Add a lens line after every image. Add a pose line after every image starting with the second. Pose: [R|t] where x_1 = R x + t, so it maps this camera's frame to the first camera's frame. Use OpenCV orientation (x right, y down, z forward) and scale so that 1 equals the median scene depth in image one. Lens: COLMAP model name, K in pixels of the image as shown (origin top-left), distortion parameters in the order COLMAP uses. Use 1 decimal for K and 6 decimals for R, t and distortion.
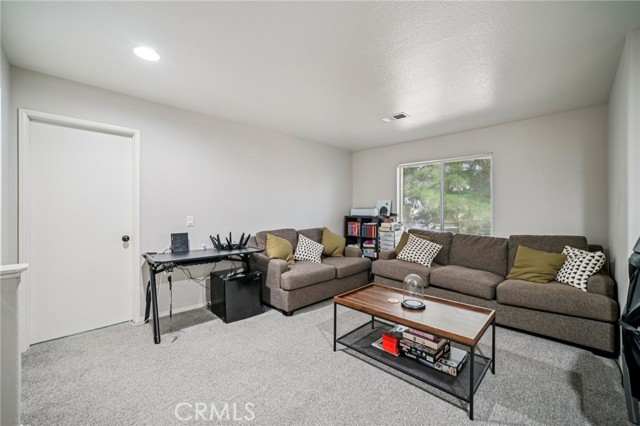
lens RADIAL K [[257.1, 0, 319.6], [0, 257.1, 209.1], [0, 0, 1]] dist [-0.017830, 0.000389]
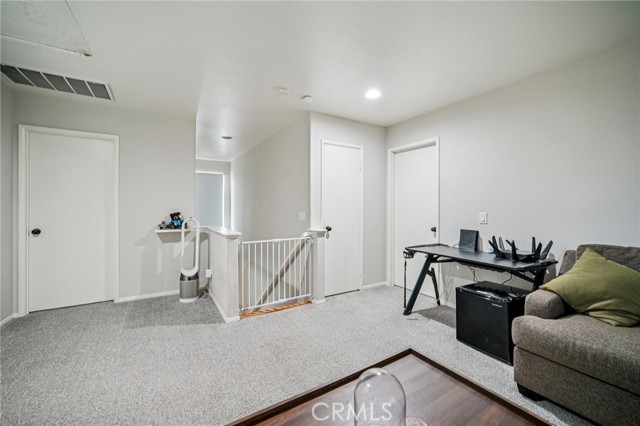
lens RADIAL K [[257.1, 0, 319.6], [0, 257.1, 209.1], [0, 0, 1]] dist [-0.017830, 0.000389]
pose [[-0.220020, 0.003093, -0.975490, 0.489612], [-0.001704, 0.999992, 0.003555, 0.013498], [0.975494, 0.002444, -0.220013, 0.657662]]
